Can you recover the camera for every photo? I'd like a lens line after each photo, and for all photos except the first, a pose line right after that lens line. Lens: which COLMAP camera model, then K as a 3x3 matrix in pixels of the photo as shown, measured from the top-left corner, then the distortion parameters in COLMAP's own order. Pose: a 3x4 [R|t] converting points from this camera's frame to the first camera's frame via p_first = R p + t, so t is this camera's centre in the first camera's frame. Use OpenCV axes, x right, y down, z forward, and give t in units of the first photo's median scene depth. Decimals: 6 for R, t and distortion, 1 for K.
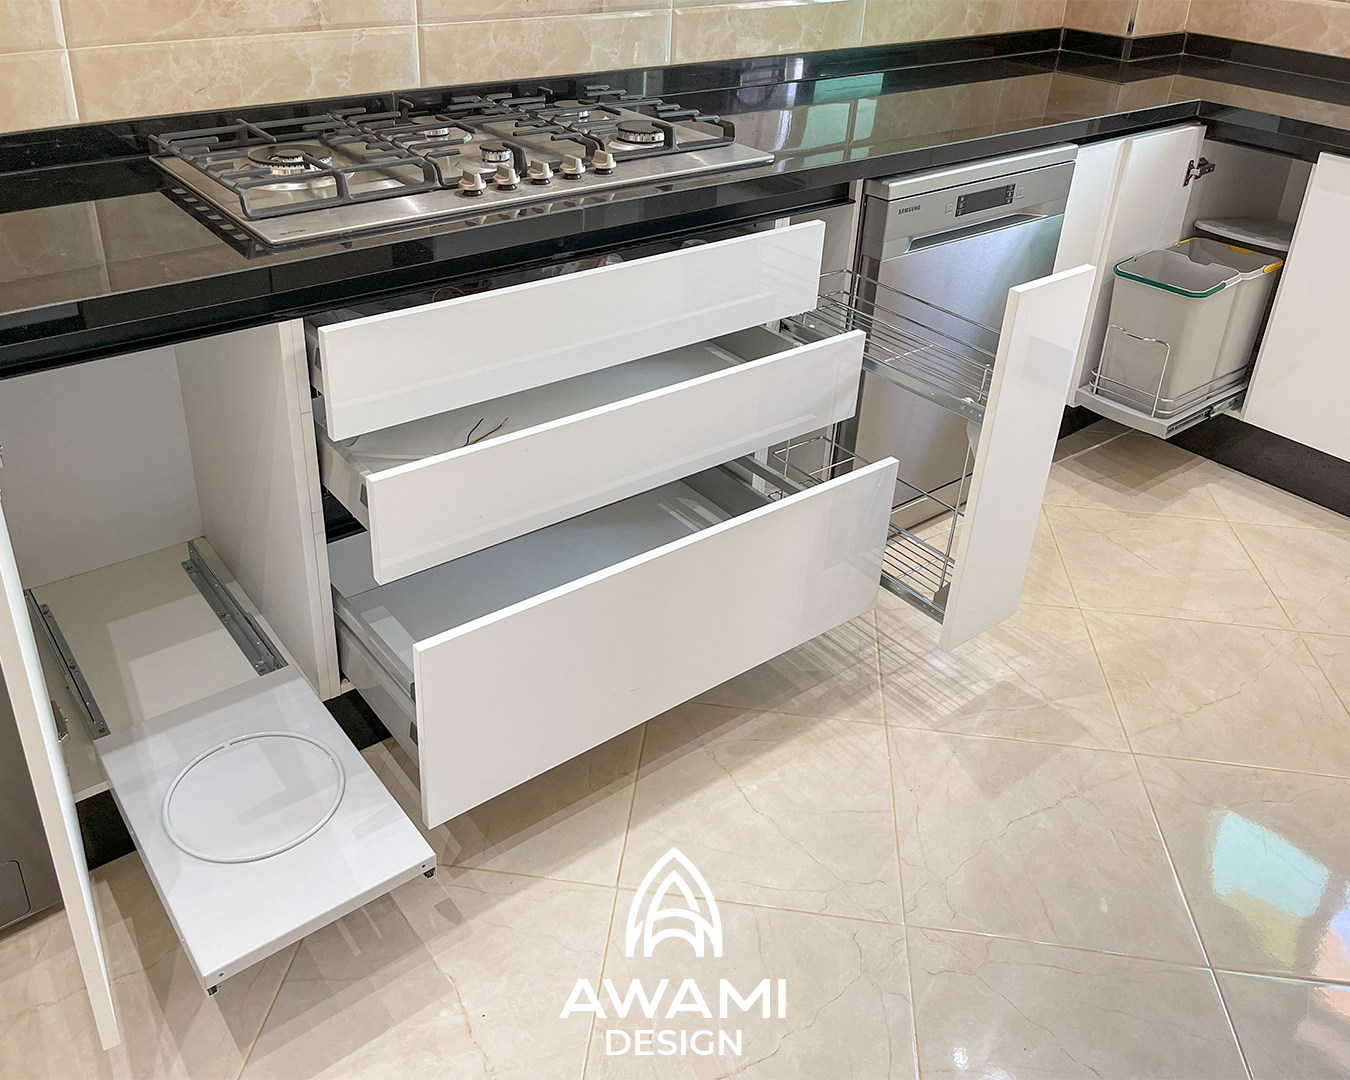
lens RADIAL K [[1124.9, 0, 636.7], [0, 1124.9, 389.7], [0, 0, 1]] dist [0.056468, -0.077825]
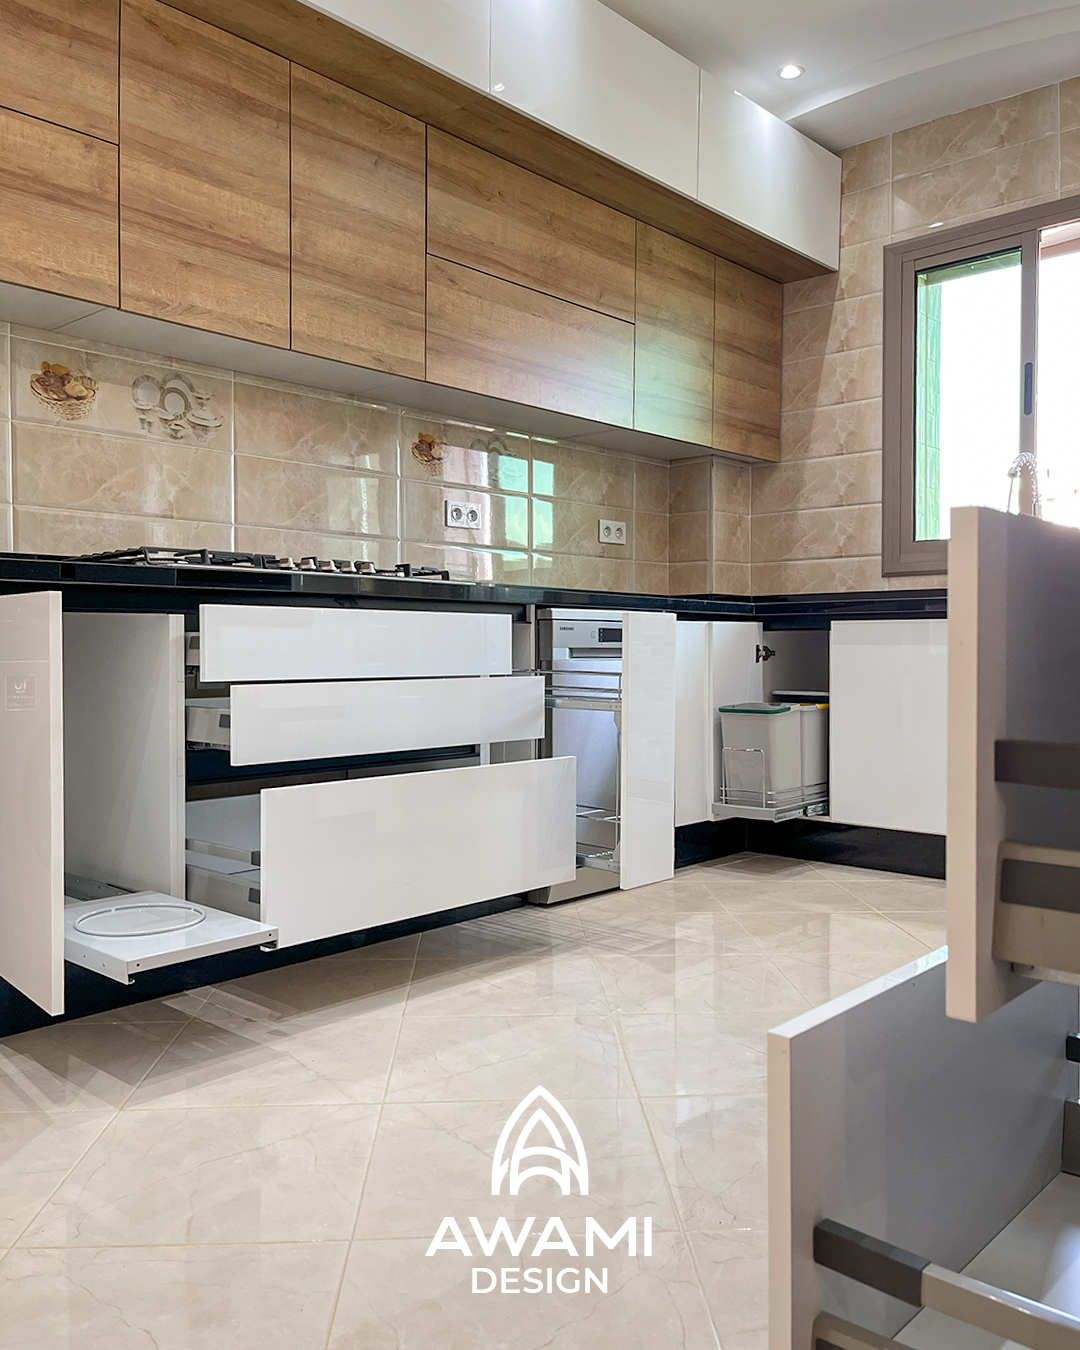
lens RADIAL K [[1124.9, 0, 540.5], [0, 1124.9, 657.4], [0, 0, 1]] dist [0.056468, -0.077825]
pose [[0.983220, -0.032509, 0.179505, -0.067753], [0.105664, 0.903613, -0.415114, 0.507848], [-0.148708, 0.427115, 0.891885, -0.333862]]
